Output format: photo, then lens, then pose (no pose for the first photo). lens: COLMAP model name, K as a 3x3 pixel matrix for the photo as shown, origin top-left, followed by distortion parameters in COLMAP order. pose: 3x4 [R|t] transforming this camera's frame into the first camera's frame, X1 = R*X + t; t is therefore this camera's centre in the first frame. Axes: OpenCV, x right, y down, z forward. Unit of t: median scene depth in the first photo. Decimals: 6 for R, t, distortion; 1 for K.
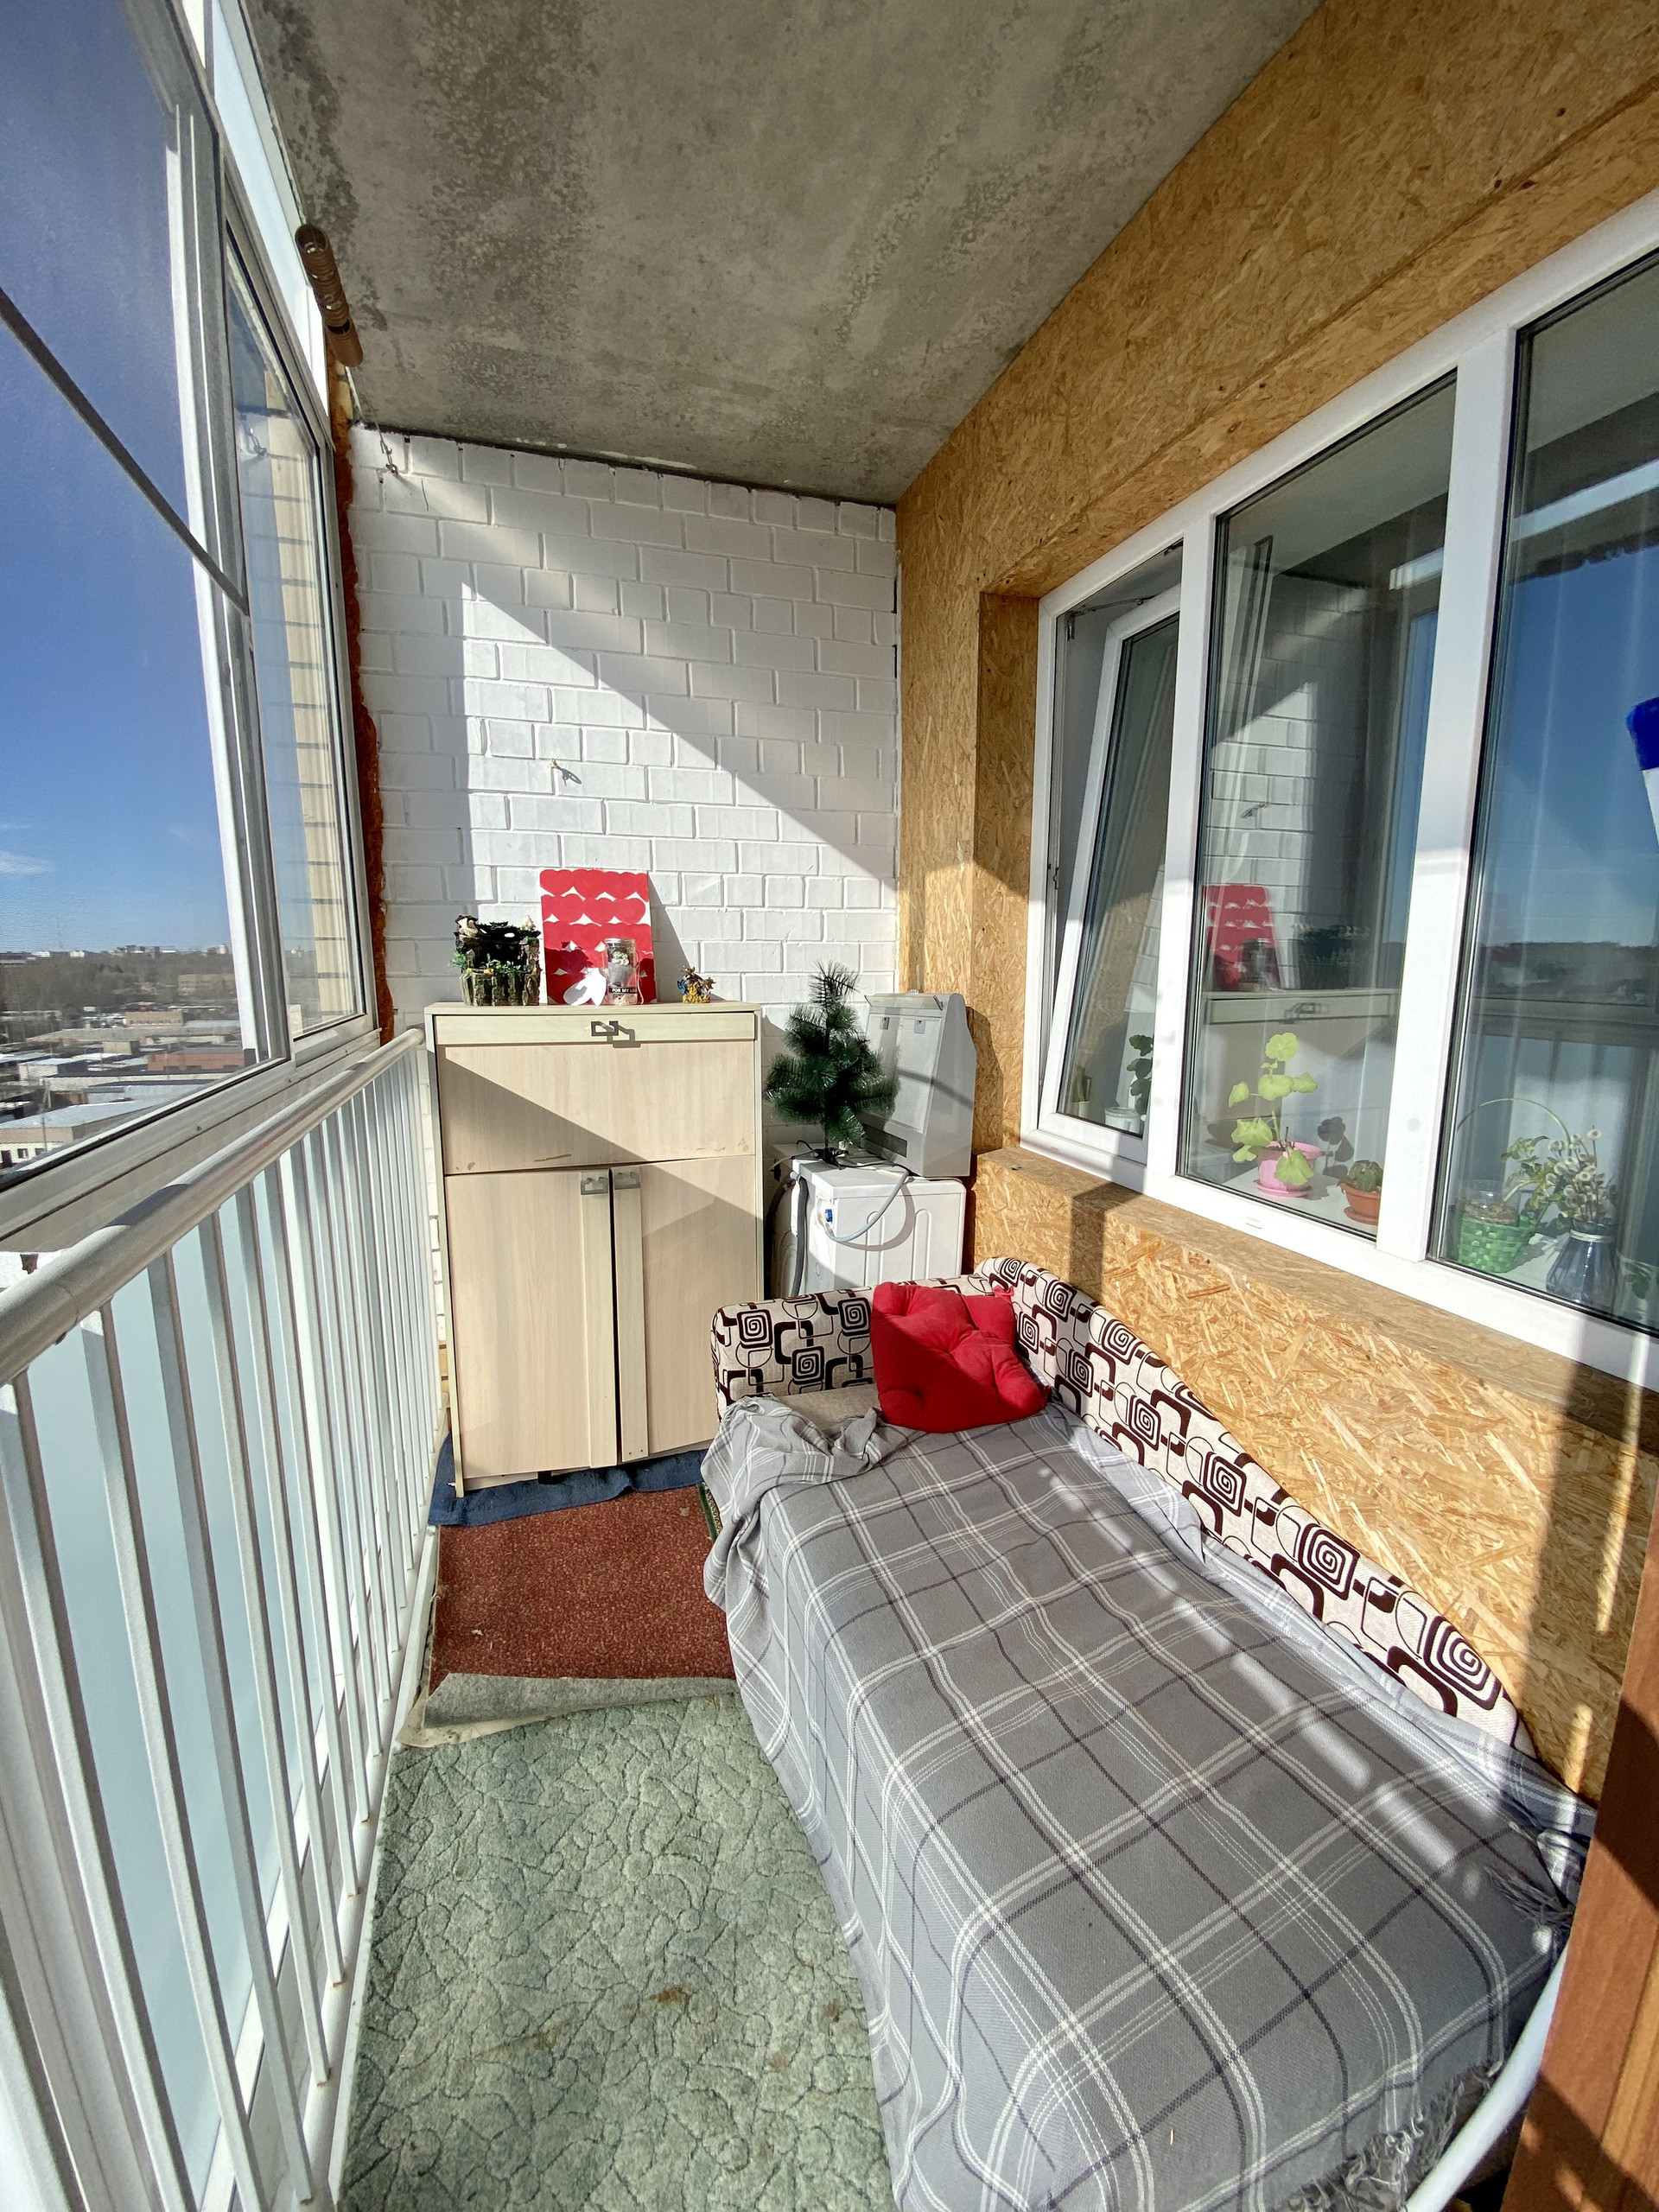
lens RADIAL K [[903.6, 0, 839.8], [0, 903.6, 1107.4], [0, 0, 1]] dist [0.022288, -0.021334]
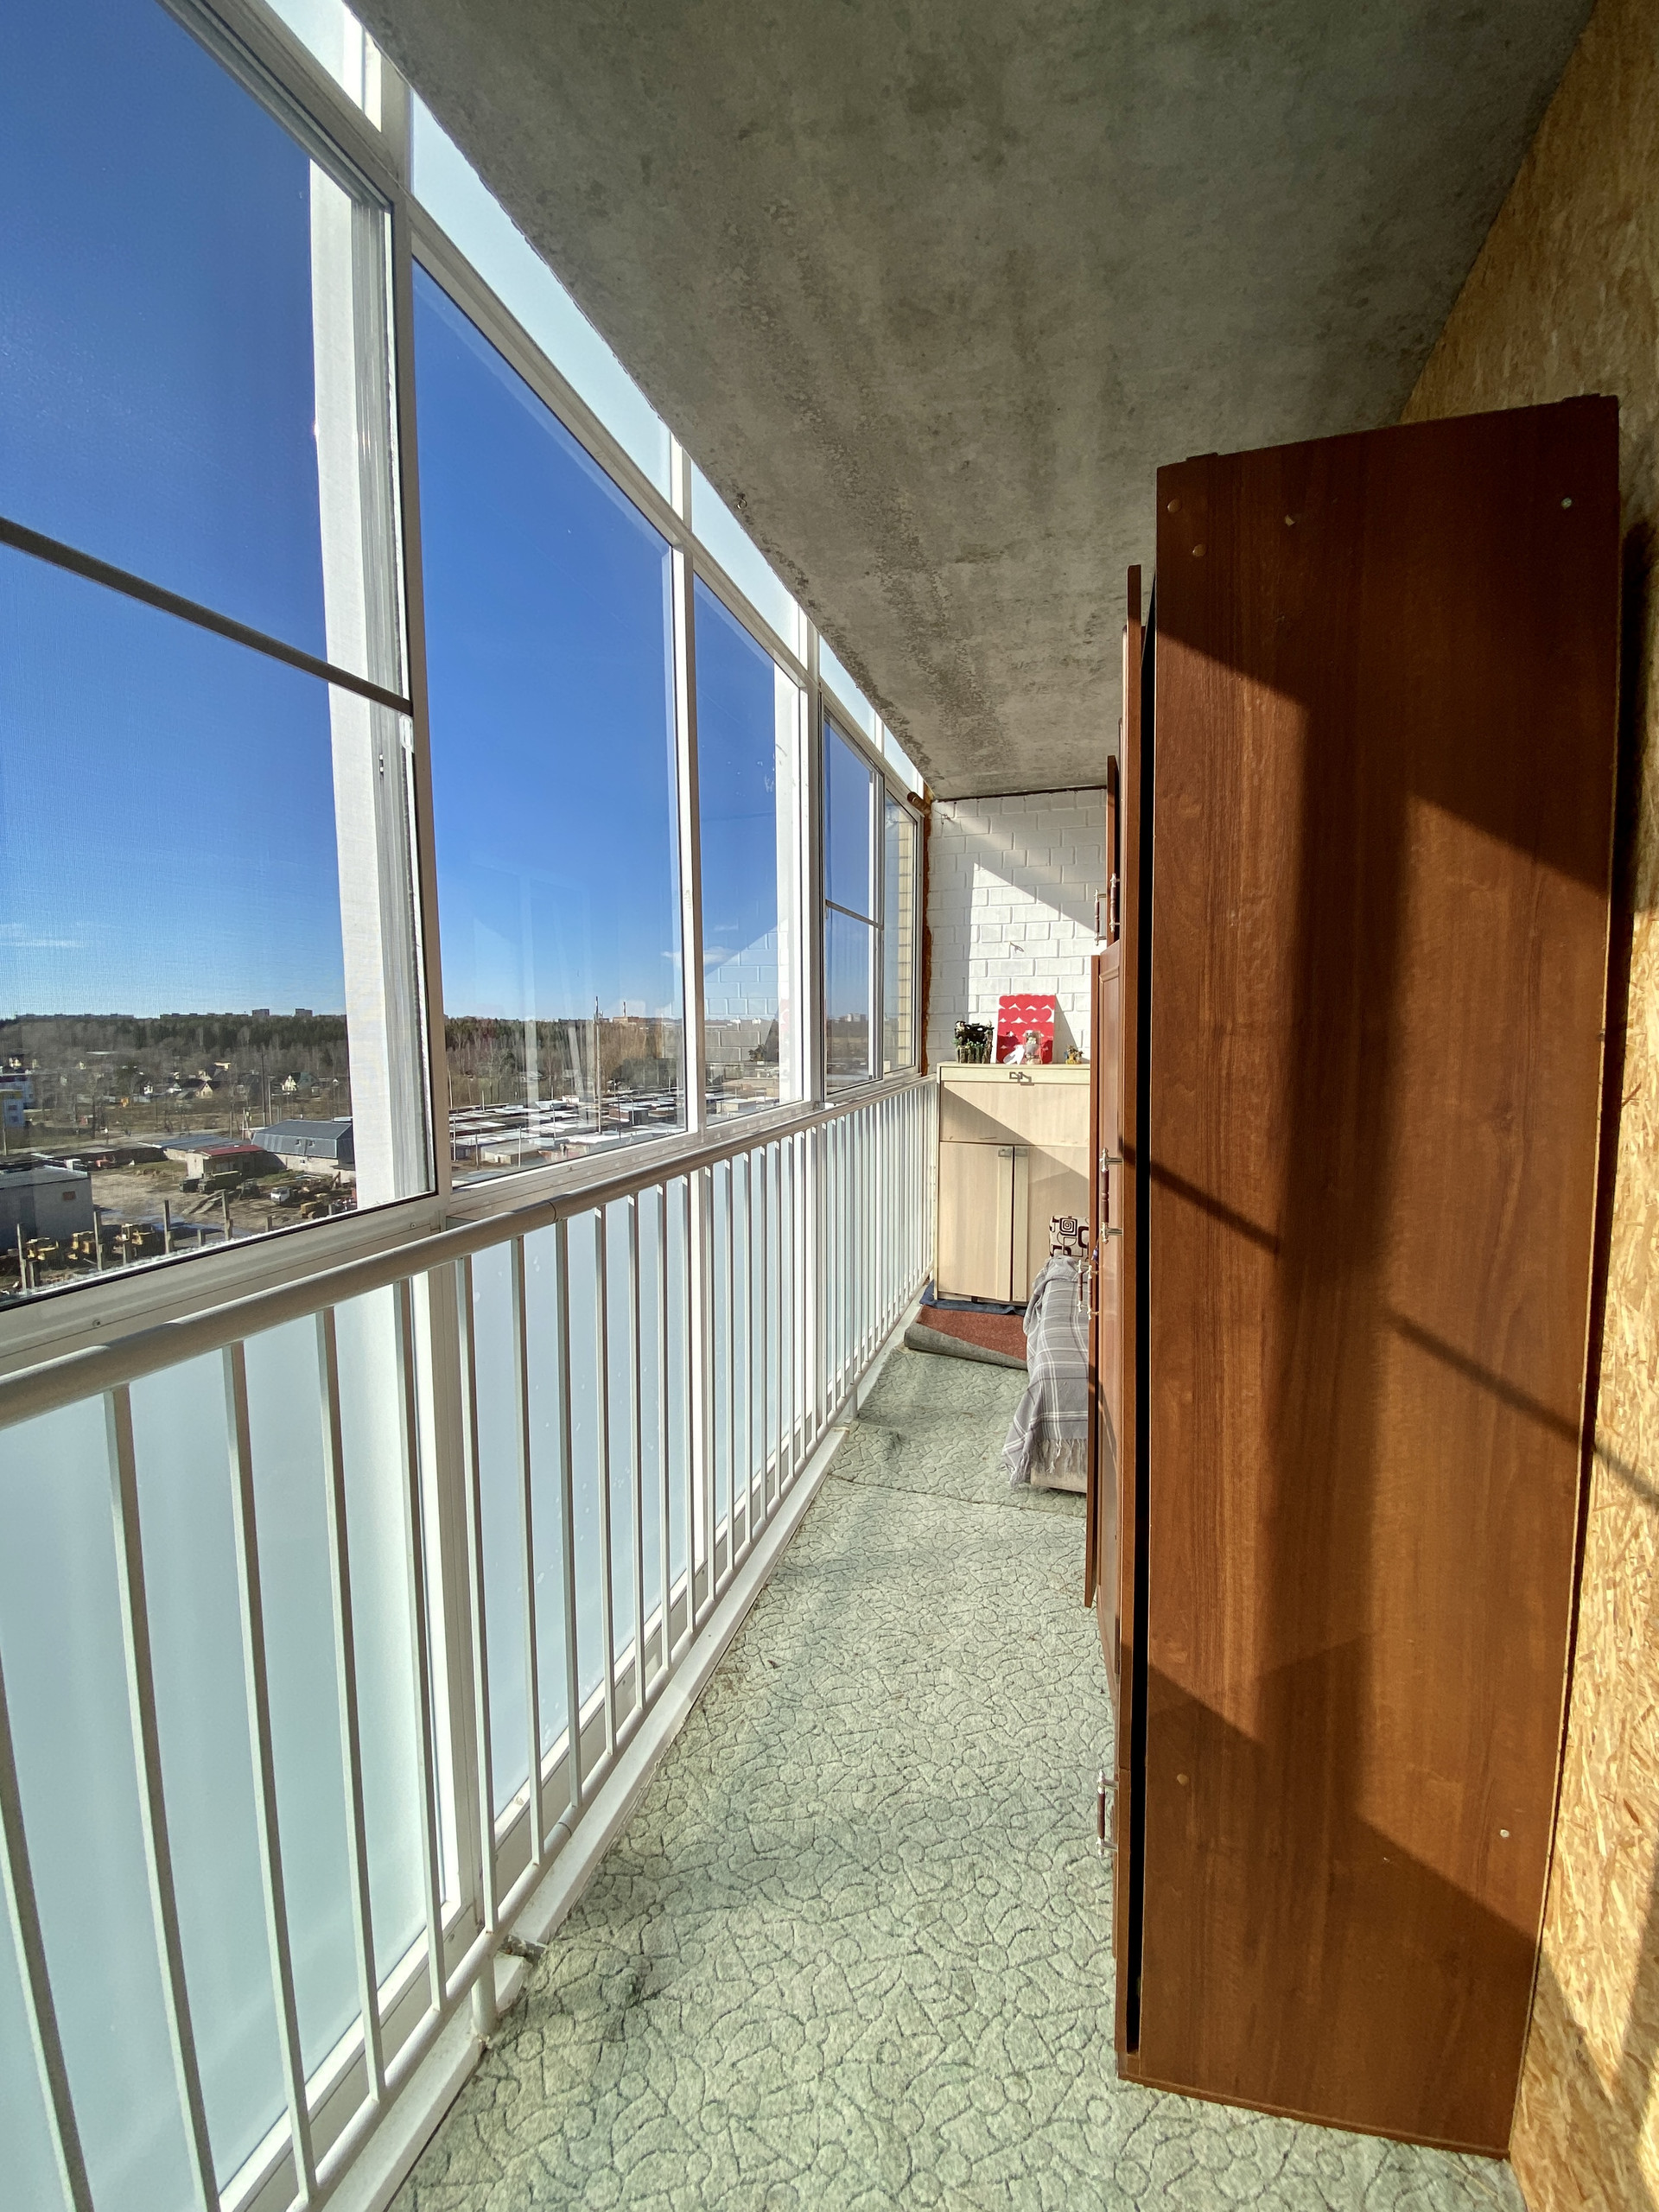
lens RADIAL K [[903.6, 0, 839.8], [0, 903.6, 1107.4], [0, 0, 1]] dist [0.022288, -0.021334]
pose [[0.824728, 0.052736, -0.563066, 0.545148], [-0.092417, 0.994826, -0.042190, 0.103221], [0.557927, 0.086832, 0.825335, -0.865345]]
